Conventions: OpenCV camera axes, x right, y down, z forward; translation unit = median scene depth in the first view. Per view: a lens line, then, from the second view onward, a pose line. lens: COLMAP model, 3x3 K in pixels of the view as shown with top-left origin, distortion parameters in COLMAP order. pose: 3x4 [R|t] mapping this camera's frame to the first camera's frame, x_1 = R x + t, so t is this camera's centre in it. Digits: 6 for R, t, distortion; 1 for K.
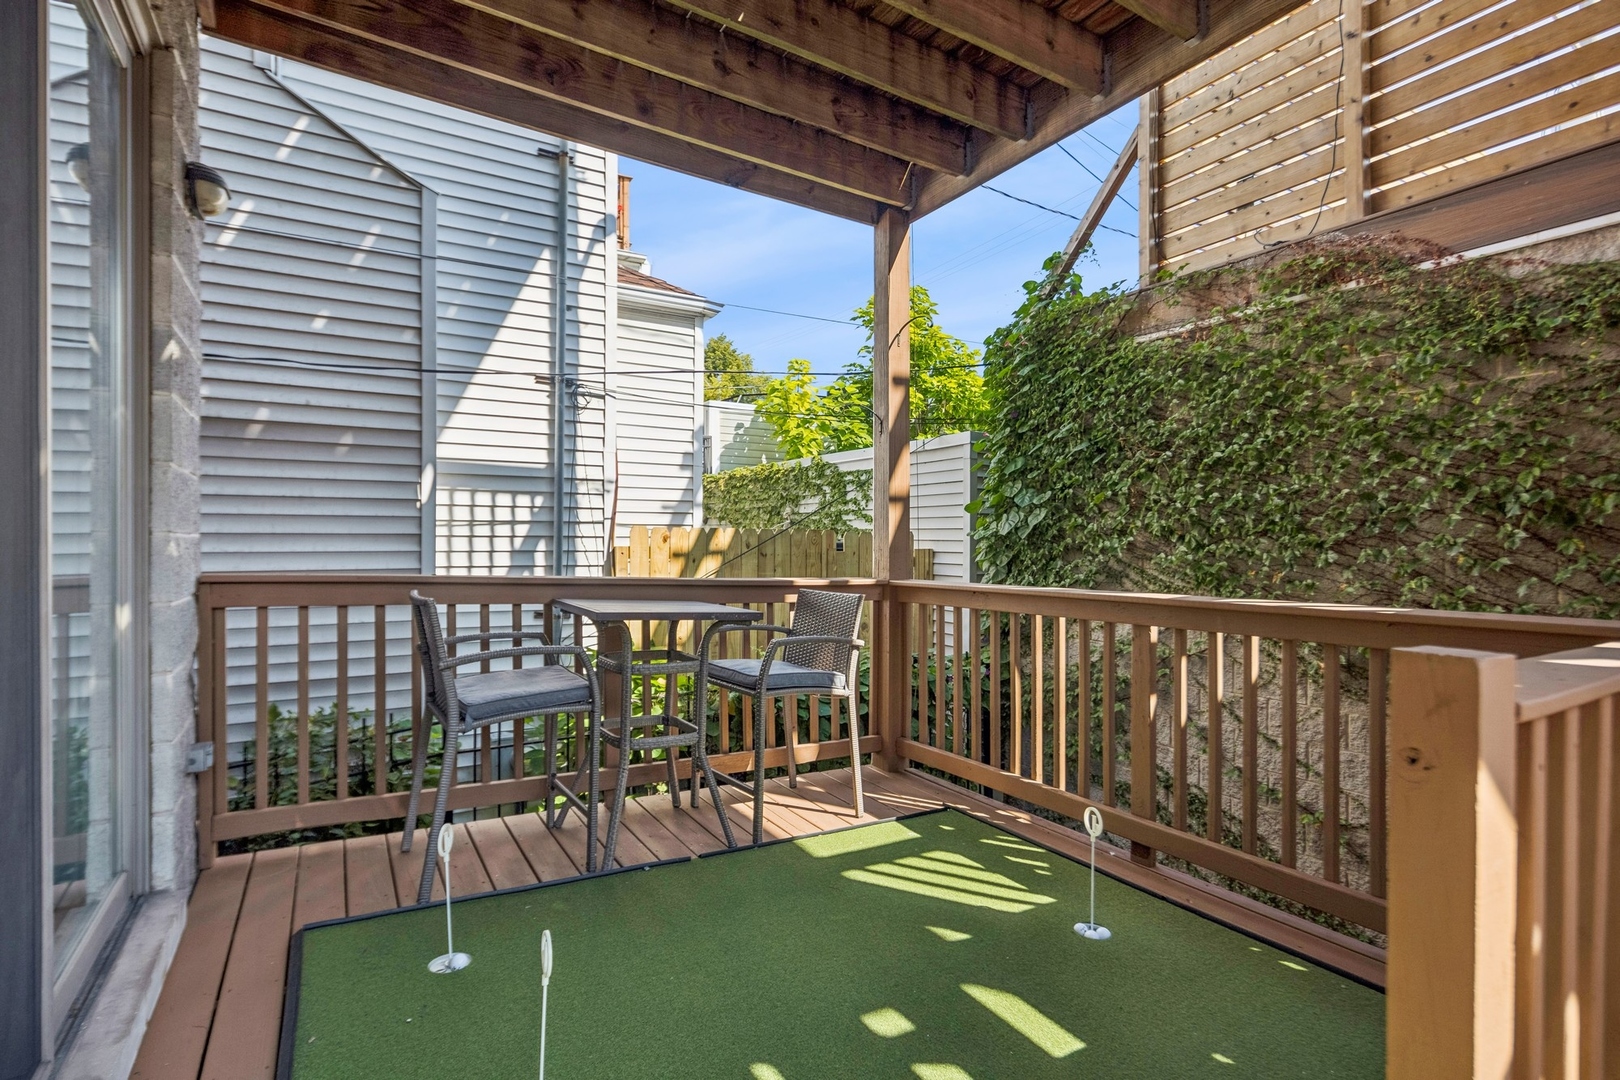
lens RADIAL K [[785.6, 0, 802.0], [0, 785.6, 539.0], [0, 0, 1]] dist [0.004698, -0.003763]
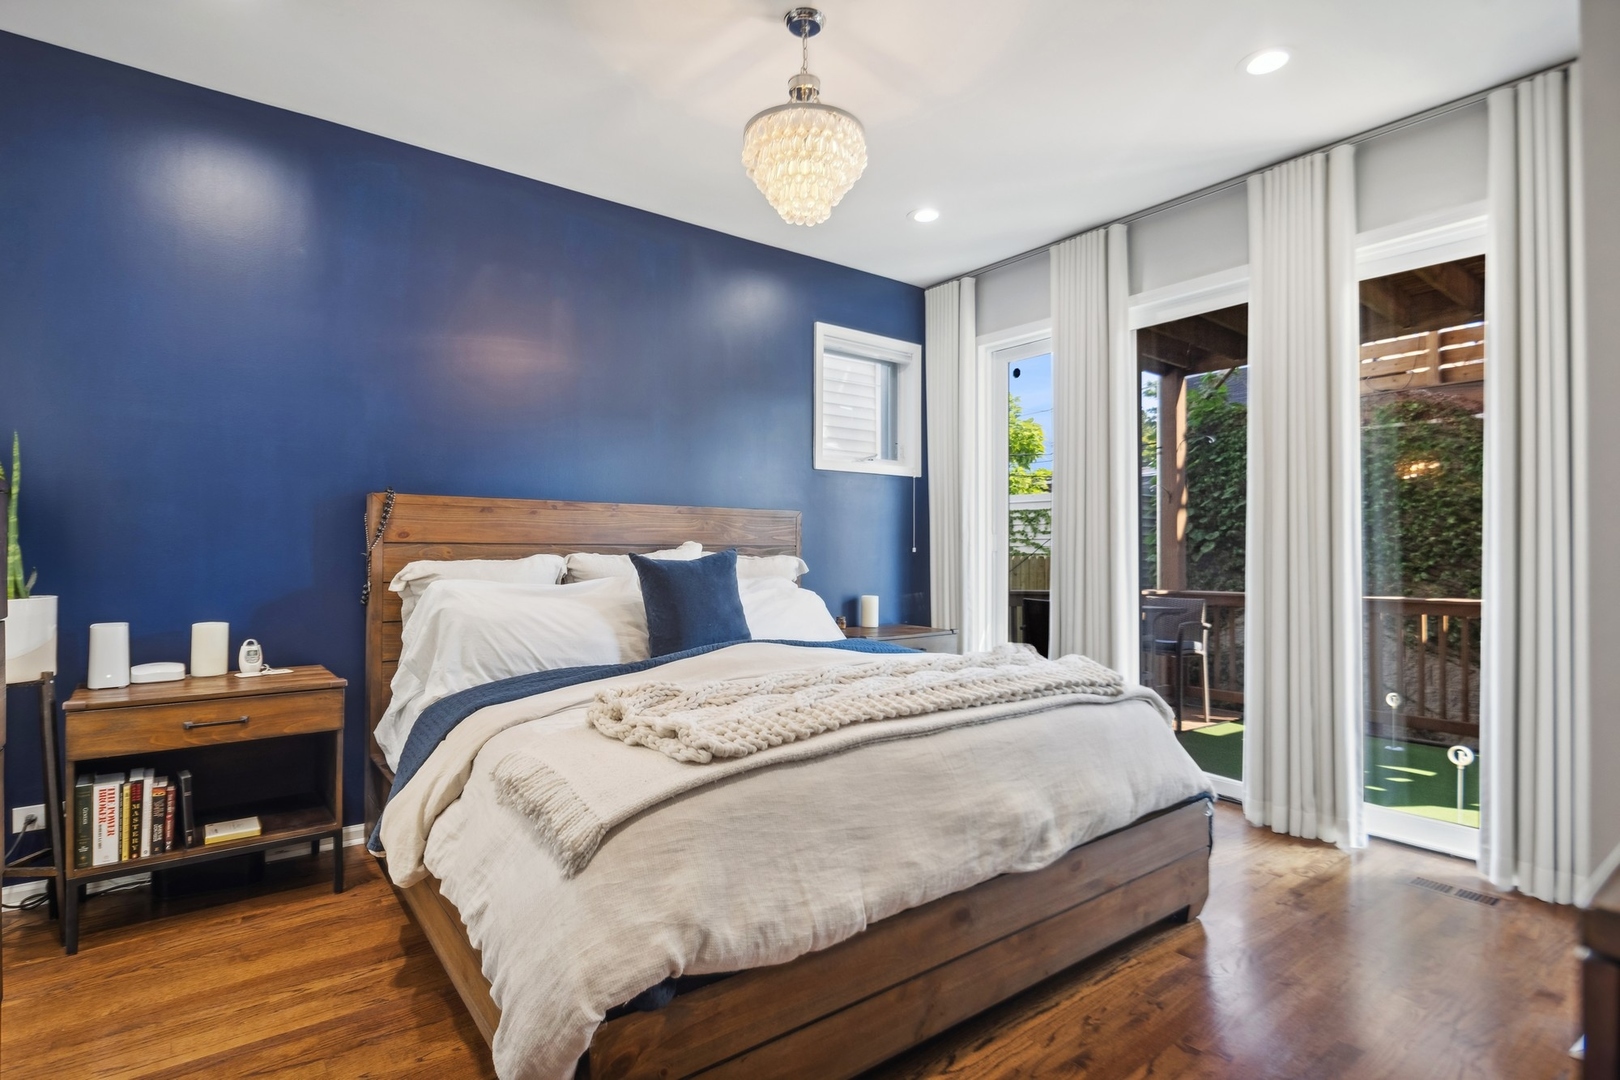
lens RADIAL K [[780.7, 0, 818.2], [0, 780.7, 546.6], [0, 0, 1]] dist [0.005051, -0.000410]
pose [[0.994218, 0.000077, 0.107385, -0.856448], [0.000557, 0.999983, -0.005870, -0.033118], [-0.107383, 0.005896, 0.994200, -0.589585]]
